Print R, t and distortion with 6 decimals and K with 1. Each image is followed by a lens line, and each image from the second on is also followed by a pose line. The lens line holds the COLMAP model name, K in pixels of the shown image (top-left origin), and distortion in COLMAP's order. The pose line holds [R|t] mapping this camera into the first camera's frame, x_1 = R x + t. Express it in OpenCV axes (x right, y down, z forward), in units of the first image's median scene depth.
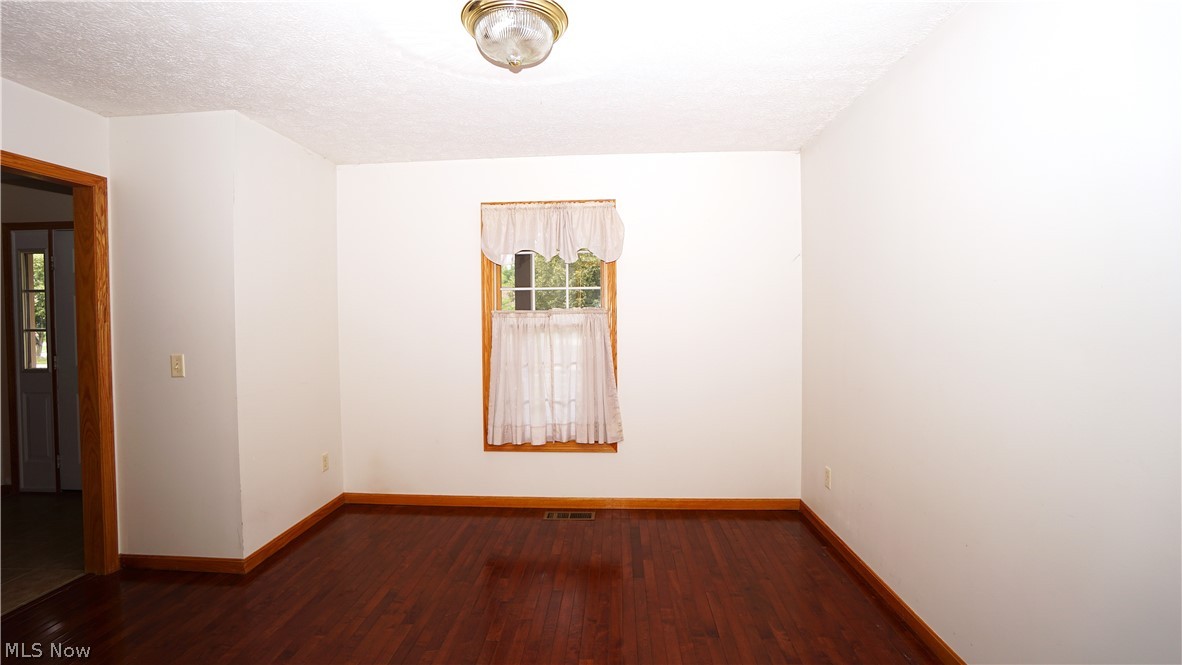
lens RADIAL K [[526.5, 0, 582.1], [0, 526.5, 330.4], [0, 0, 1]] dist [-0.061910, 0.025900]
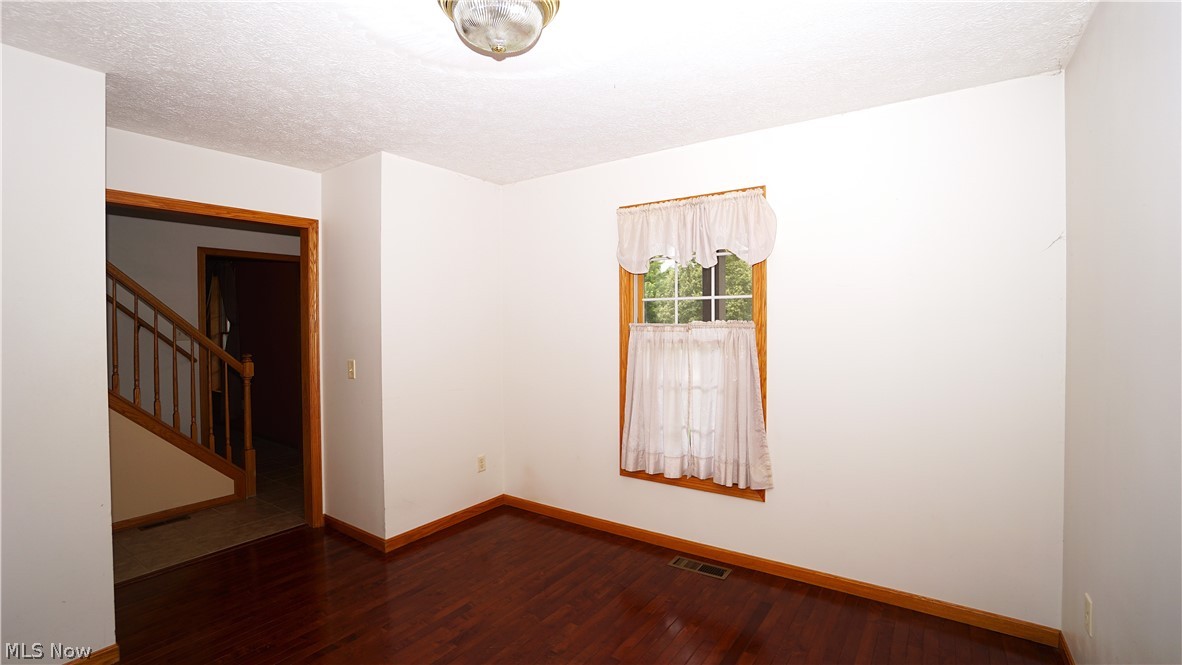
lens RADIAL K [[526.5, 0, 582.1], [0, 526.5, 330.4], [0, 0, 1]] dist [-0.061910, 0.025900]
pose [[0.850968, 0.012877, -0.525060, 0.245642], [-0.017971, 0.999828, -0.004604, -0.020227], [0.524910, 0.013353, 0.851053, 0.179589]]
